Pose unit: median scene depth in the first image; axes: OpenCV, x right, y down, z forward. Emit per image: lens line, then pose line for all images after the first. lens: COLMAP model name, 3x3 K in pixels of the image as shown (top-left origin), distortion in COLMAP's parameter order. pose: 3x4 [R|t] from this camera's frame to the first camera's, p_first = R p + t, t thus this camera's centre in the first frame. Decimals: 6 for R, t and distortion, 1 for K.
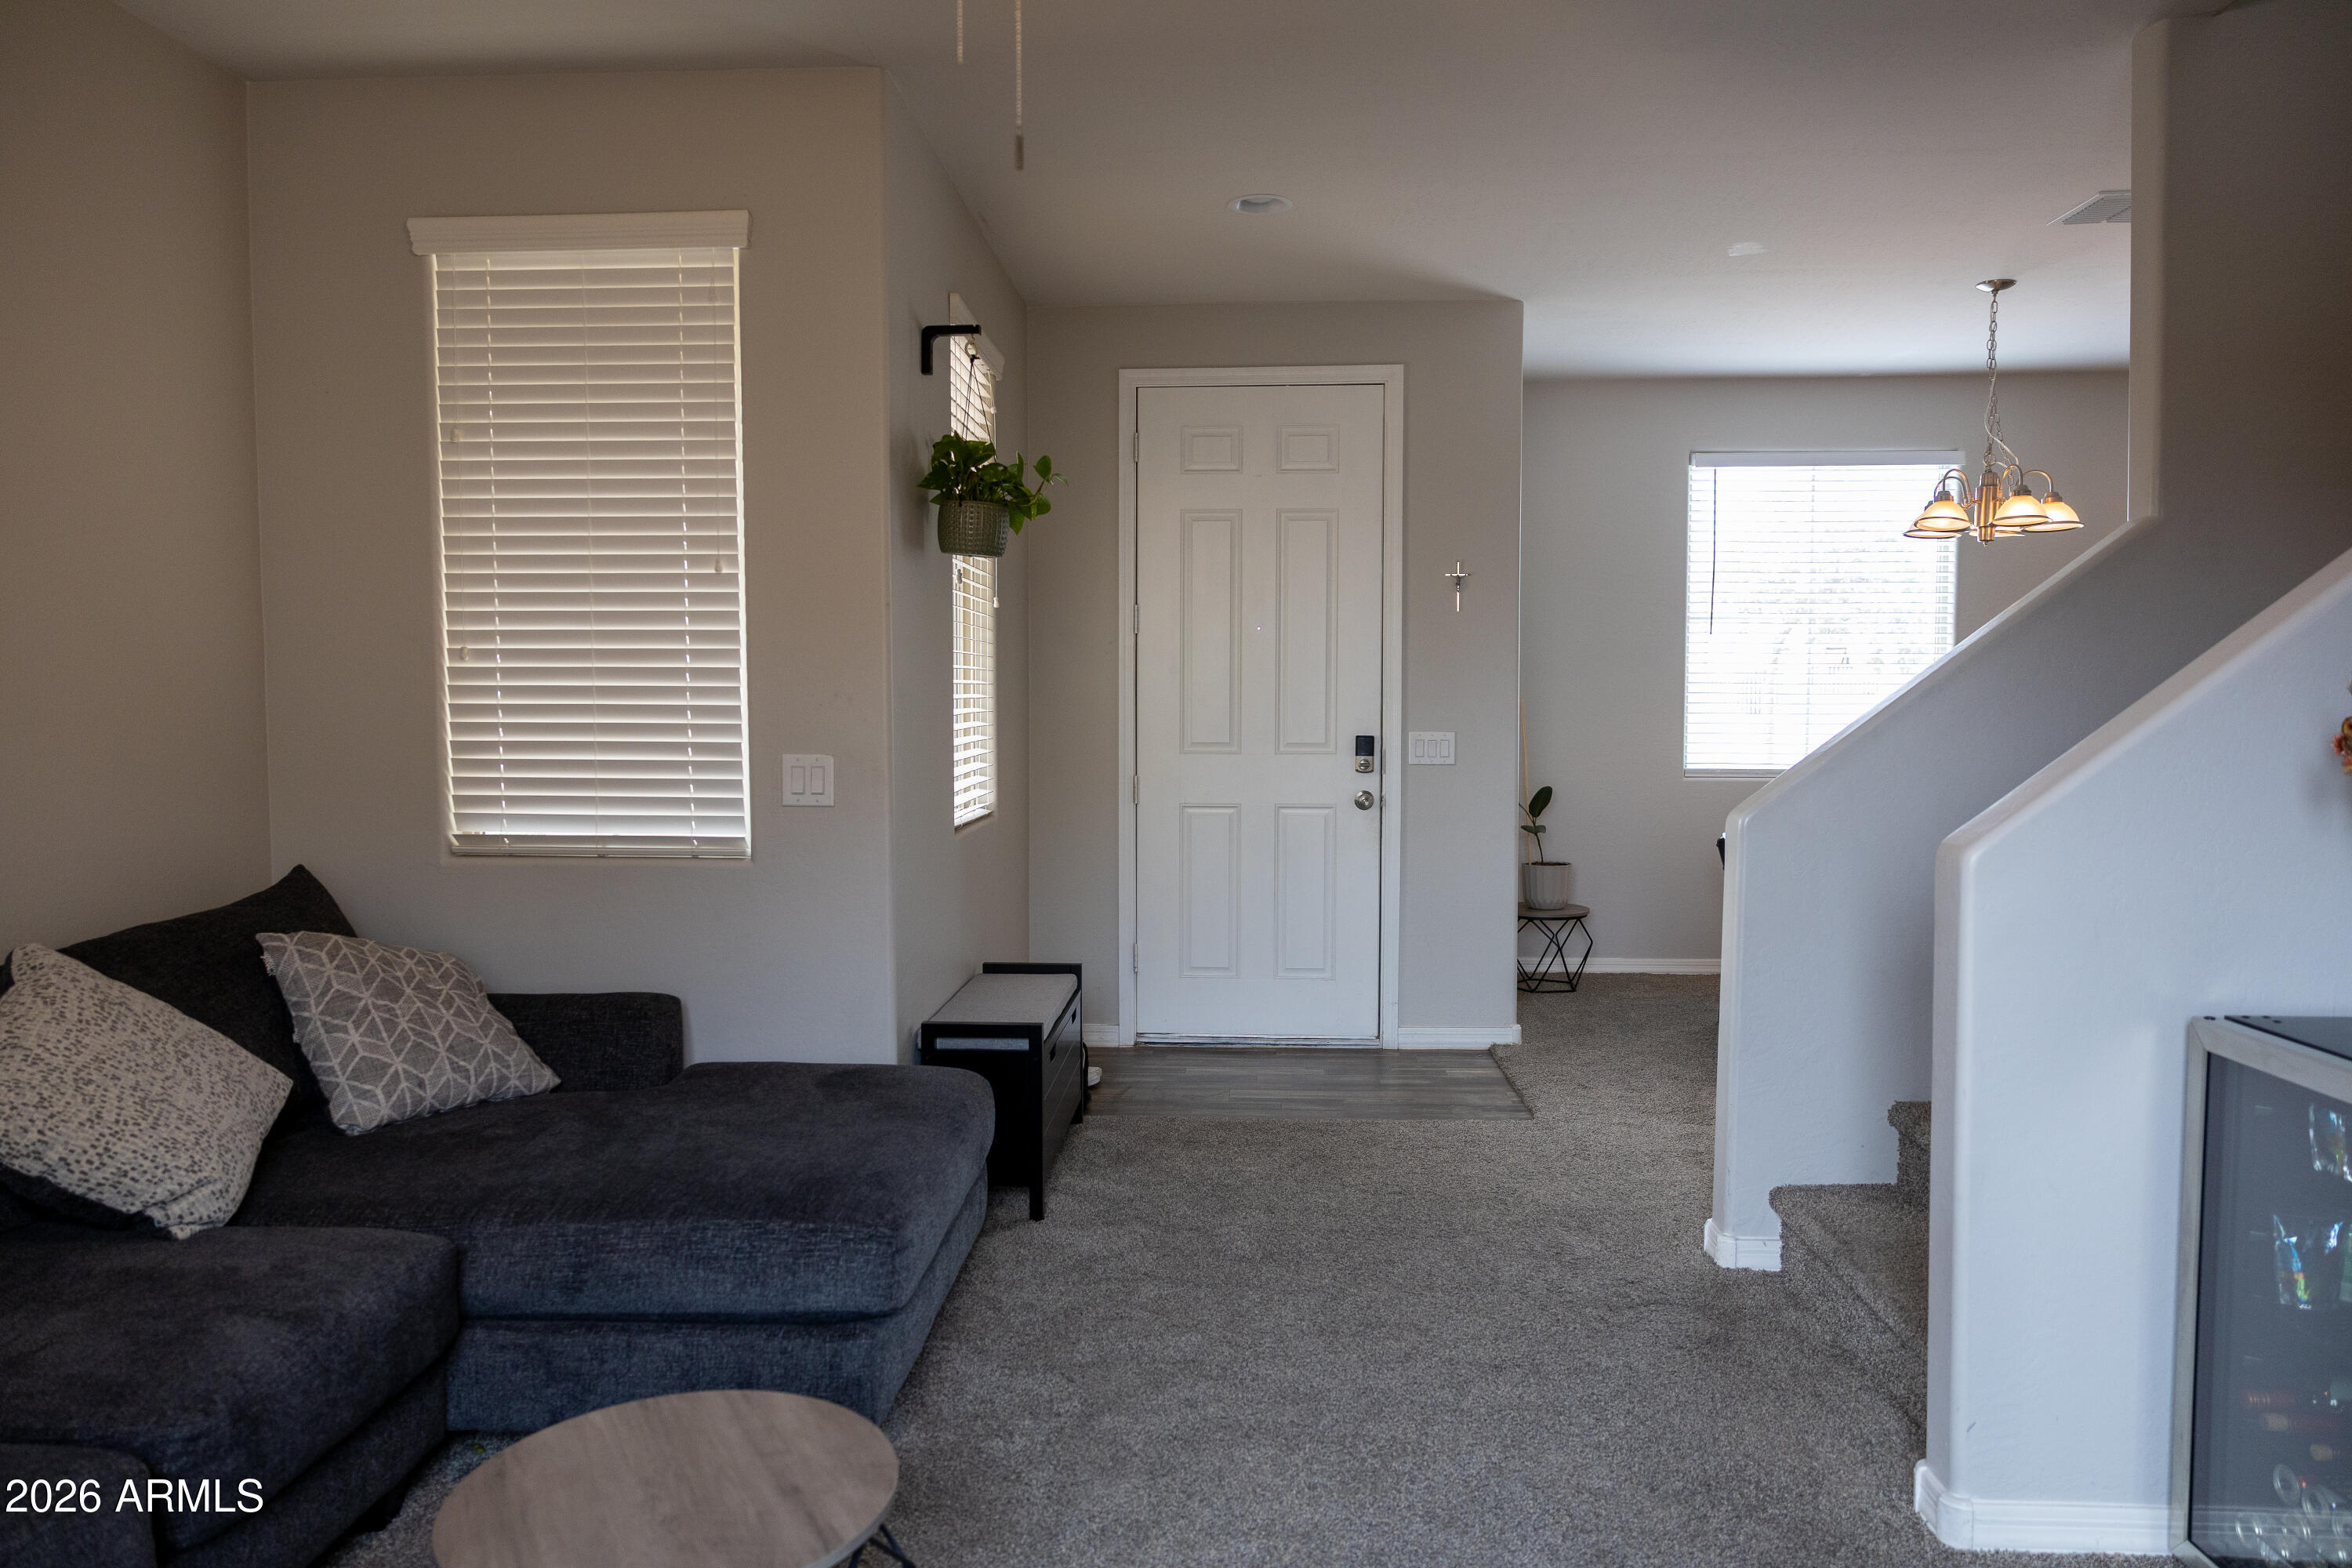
lens RADIAL K [[1574.3, 0, 1156.9], [0, 1574.3, 781.8], [0, 0, 1]] dist [-0.001061, 0.004881]
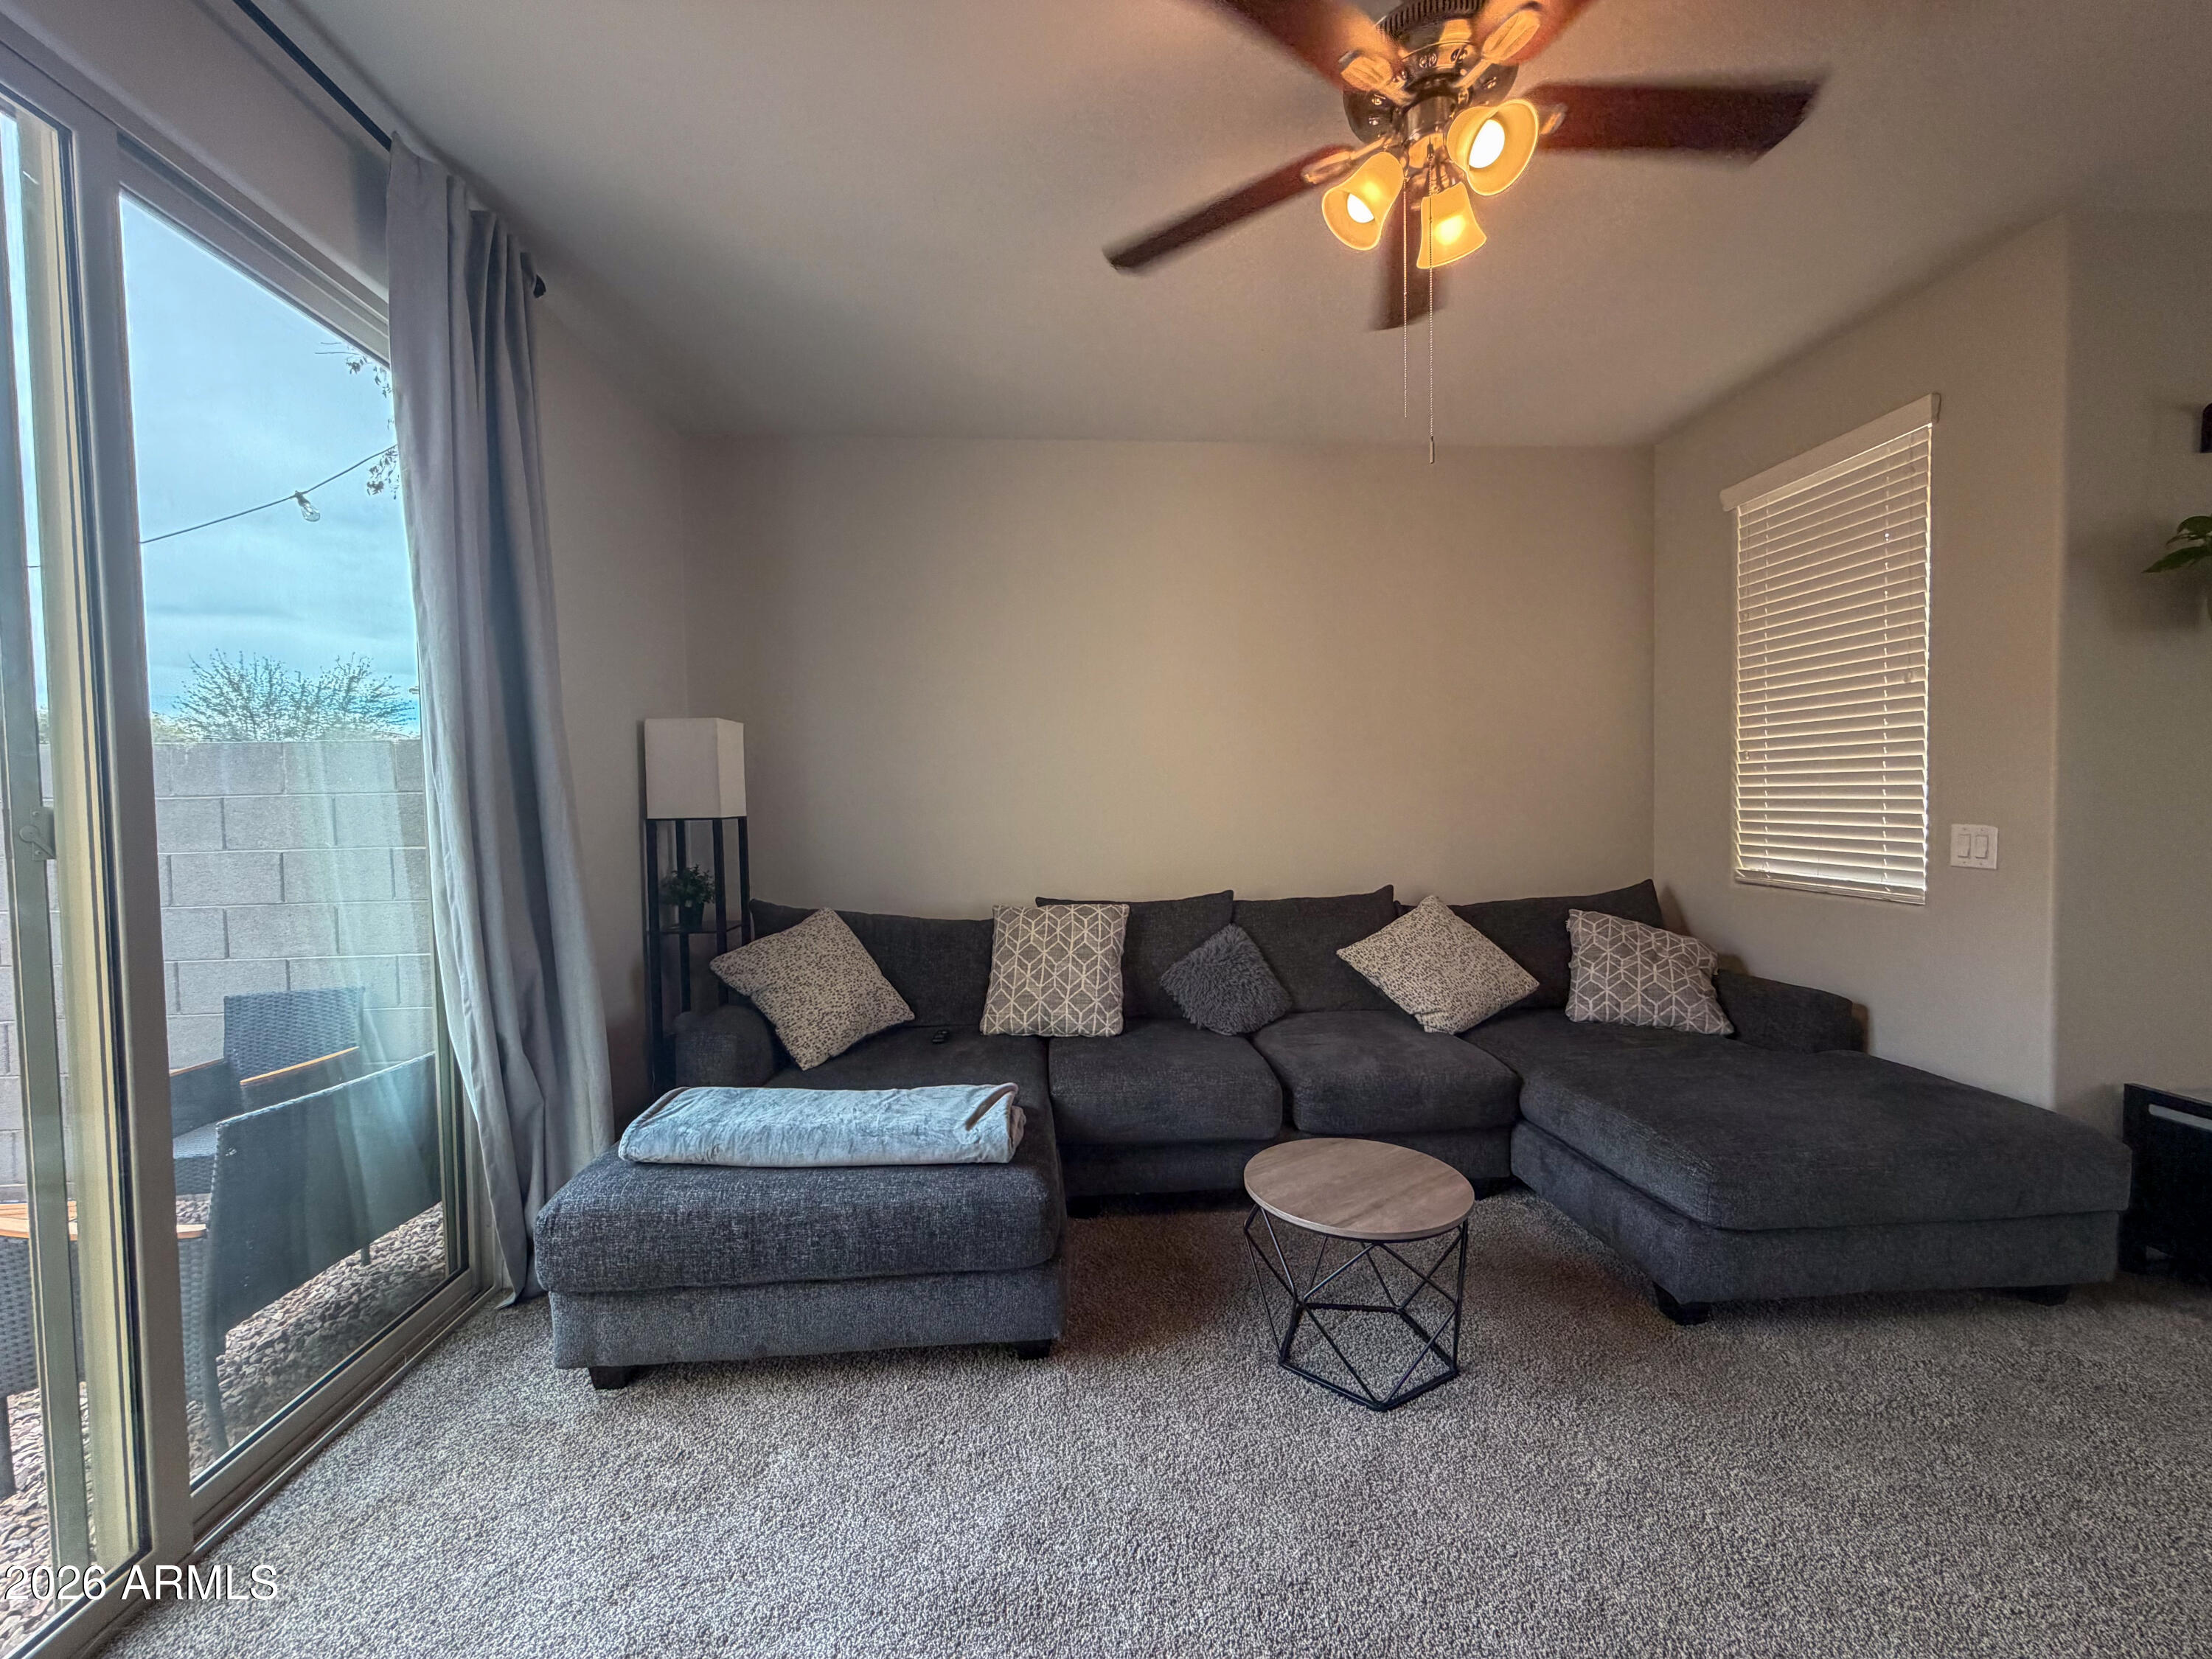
lens RADIAL K [[882.3, 0, 1094.6], [0, 882.3, 832.9], [0, 0, 1]] dist [0.001326, -0.000409]
pose [[0.122653, 0.036512, -0.991778, 0.364682], [-0.036286, 0.998820, 0.032284, -0.008596], [0.991786, 0.032028, 0.123833, 0.250073]]
